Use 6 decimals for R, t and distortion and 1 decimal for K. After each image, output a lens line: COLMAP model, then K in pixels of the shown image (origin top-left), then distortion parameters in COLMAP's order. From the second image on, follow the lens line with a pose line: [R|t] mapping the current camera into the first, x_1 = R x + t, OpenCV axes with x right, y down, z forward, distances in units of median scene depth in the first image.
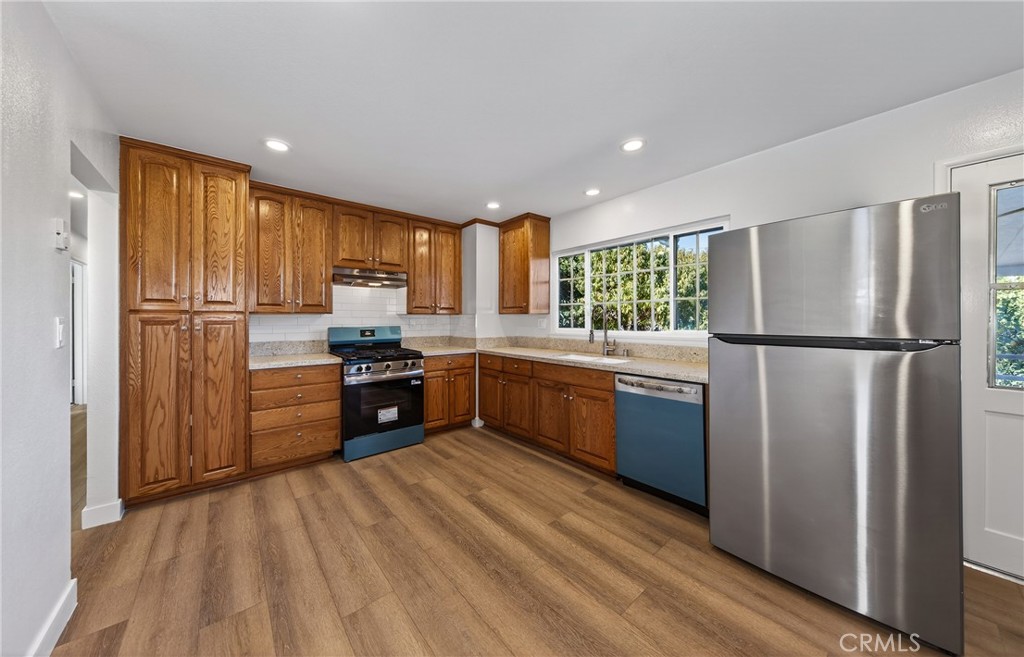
lens RADIAL K [[334.4, 0, 500.2], [0, 334.4, 322.8], [0, 0, 1]] dist [-0.000043, -0.000029]
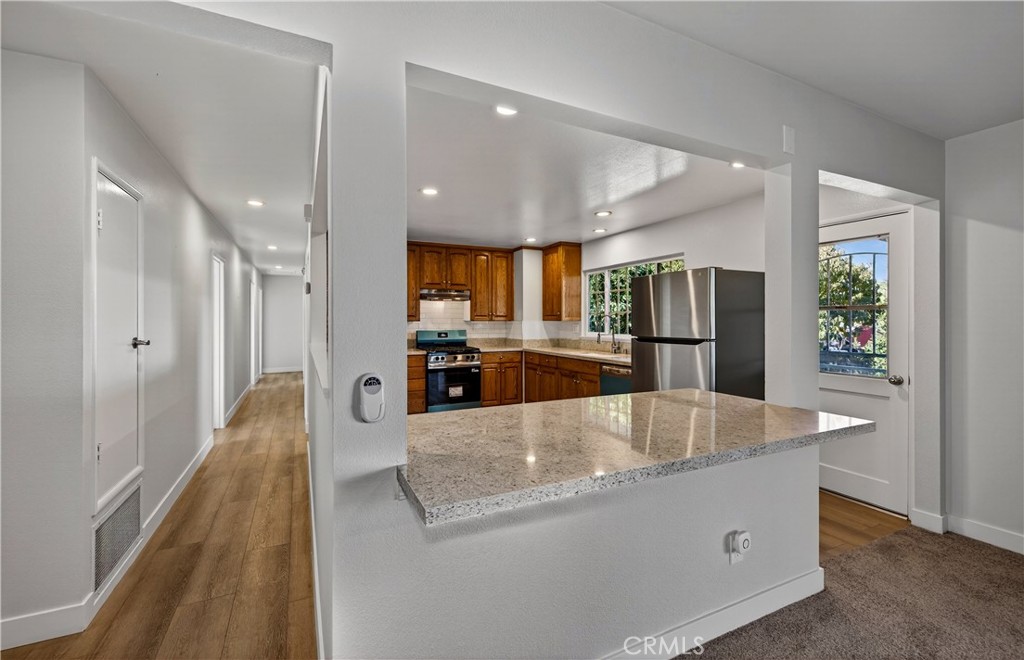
lens RADIAL K [[441.3, 0, 512.0], [0, 441.3, 330.0], [0, 0, 1]] dist [-0.000977, -0.000127]
pose [[0.974132, 0.004800, -0.225929, 0.286482], [-0.002658, 0.999949, 0.009783, -0.007347], [0.225964, -0.008930, 0.974095, -0.690910]]
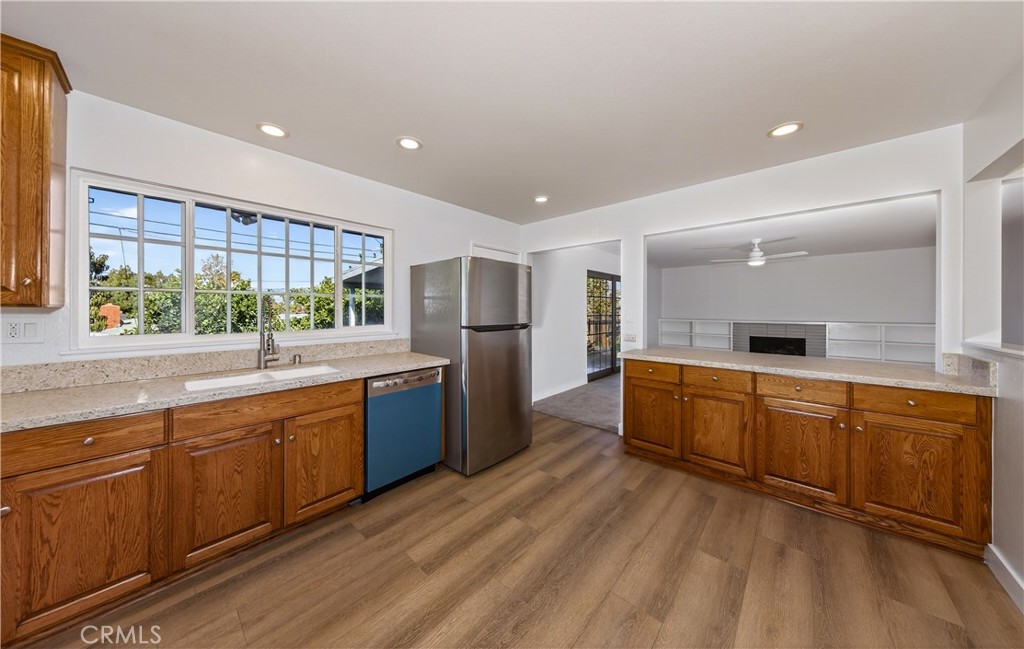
lens RADIAL K [[320.7, 0, 498.9], [0, 320.7, 307.3], [0, 0, 1]] dist [0.000984, 0.000025]
pose [[-0.132669, 0.007876, 0.991129, -0.370513], [0.008770, 0.999939, -0.006772, -0.019469], [-0.991122, 0.007793, -0.132730, 0.530177]]
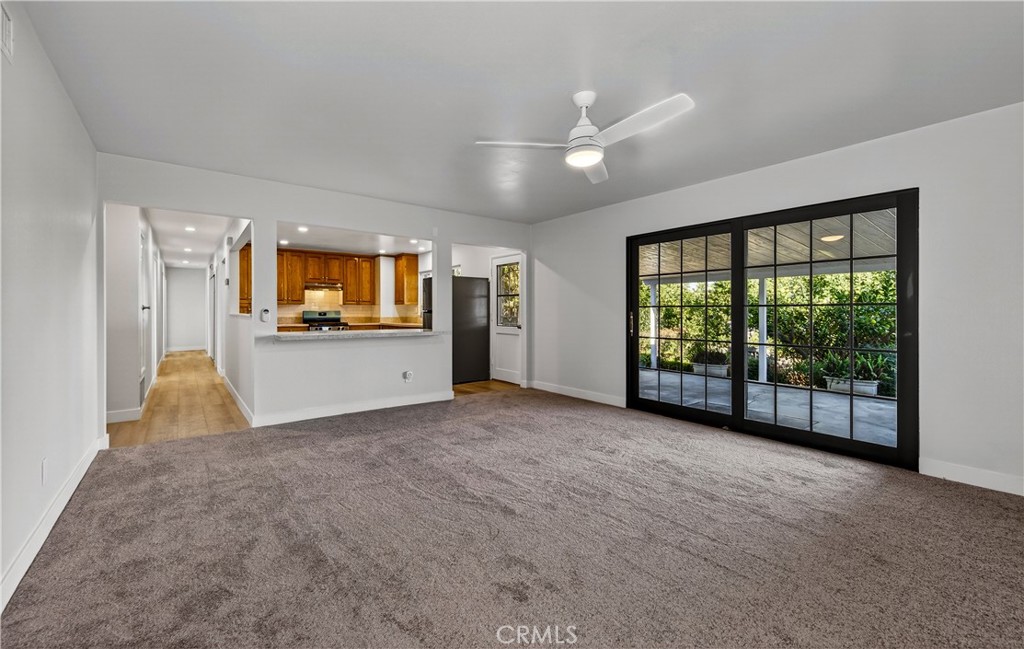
lens RADIAL K [[422.8, 0, 509.2], [0, 422.8, 315.3], [0, 0, 1]] dist [0.001741, 0.000161]
pose [[0.999743, 0.000720, -0.022665, 0.765697], [-0.000828, 0.999988, -0.004781, 0.049327], [0.022661, 0.004799, 0.999732, -1.477673]]
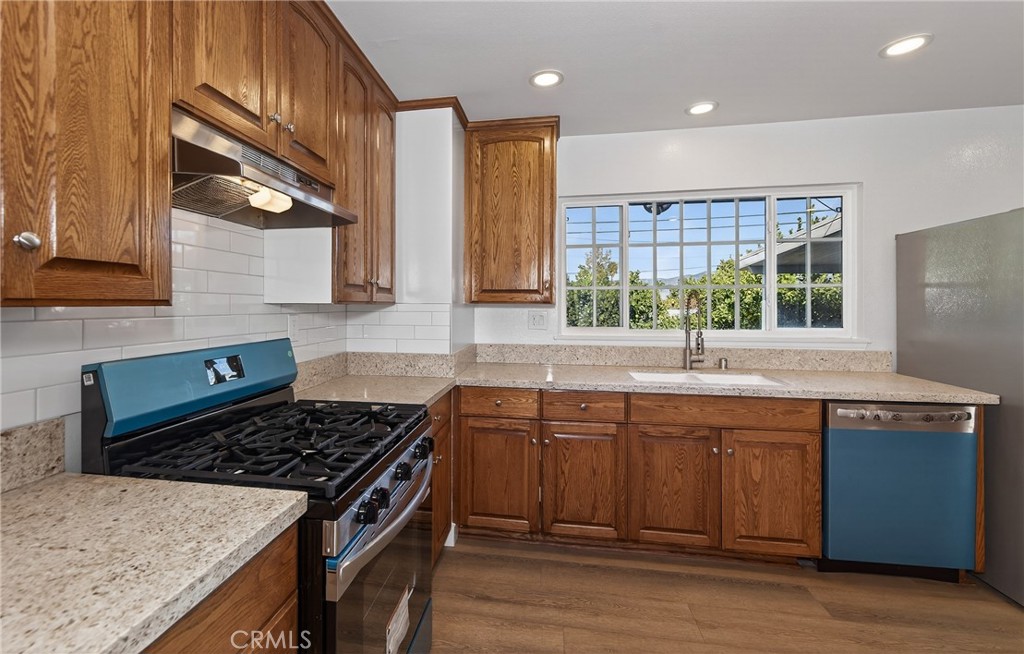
lens RADIAL K [[434.7, 0, 476.8], [0, 434.7, 303.8], [0, 0, 1]] dist [-0.002630, -0.000846]
pose [[0.755025, 0.001744, 0.655694, -0.479788], [0.004362, 0.999961, -0.007683, -0.021082], [-0.655682, 0.008661, 0.754988, 0.562623]]
